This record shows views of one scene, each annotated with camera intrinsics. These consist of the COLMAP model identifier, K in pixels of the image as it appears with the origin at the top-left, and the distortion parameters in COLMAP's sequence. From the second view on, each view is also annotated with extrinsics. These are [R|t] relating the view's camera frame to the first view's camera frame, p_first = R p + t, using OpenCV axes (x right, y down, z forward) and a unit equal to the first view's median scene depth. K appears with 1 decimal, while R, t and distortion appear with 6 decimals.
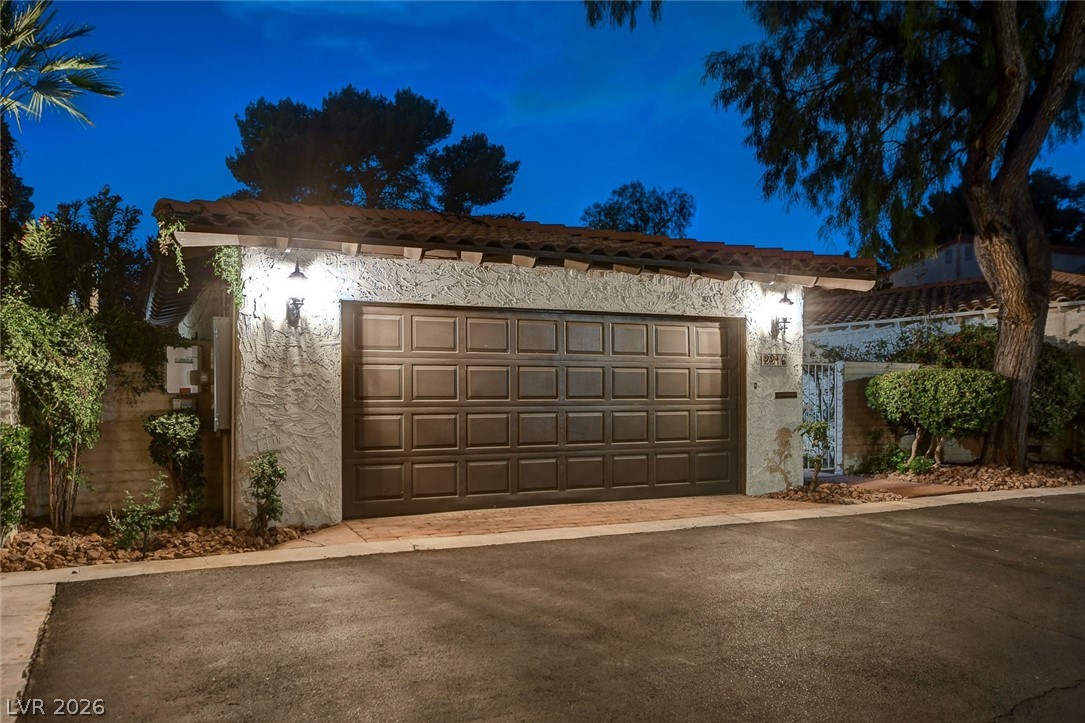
lens RADIAL K [[840.3, 0, 542.4], [0, 840.3, 381.1], [0, 0, 1]] dist [0.001573, 0.004398]
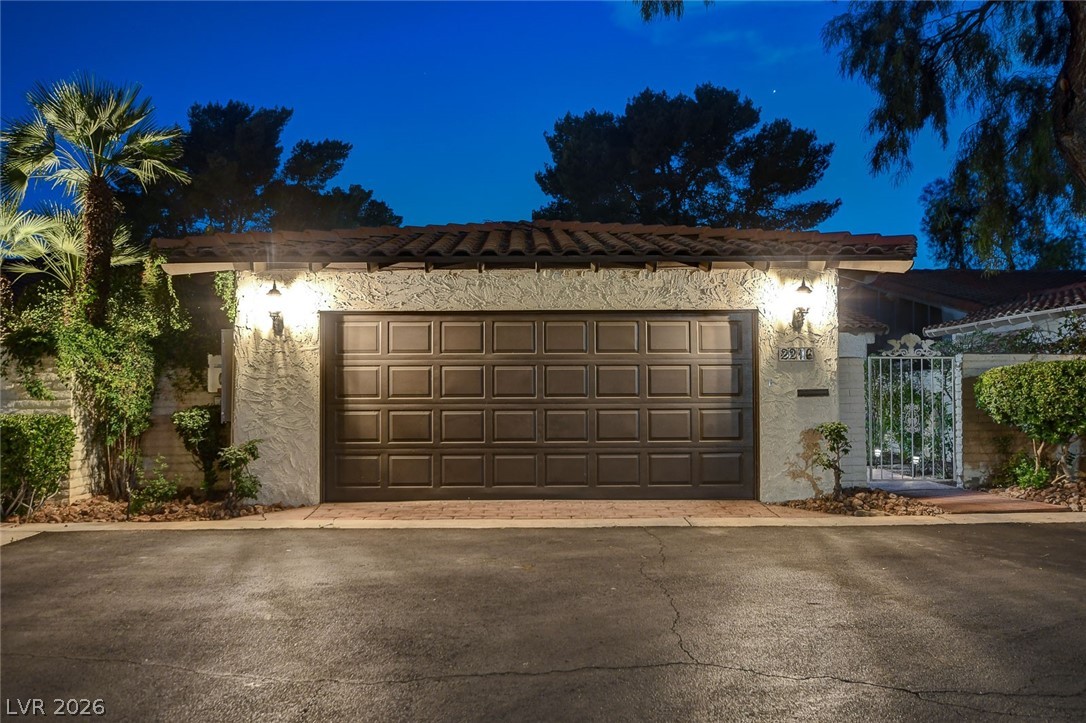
lens RADIAL K [[881.7, 0, 543.0], [0, 881.7, 361.5], [0, 0, 1]] dist [0.005693, 0.007734]
pose [[0.912219, -0.019399, -0.409244, 0.464241], [0.007938, 0.999528, -0.029685, 0.009936], [0.409627, 0.023830, 0.911942, 0.017791]]
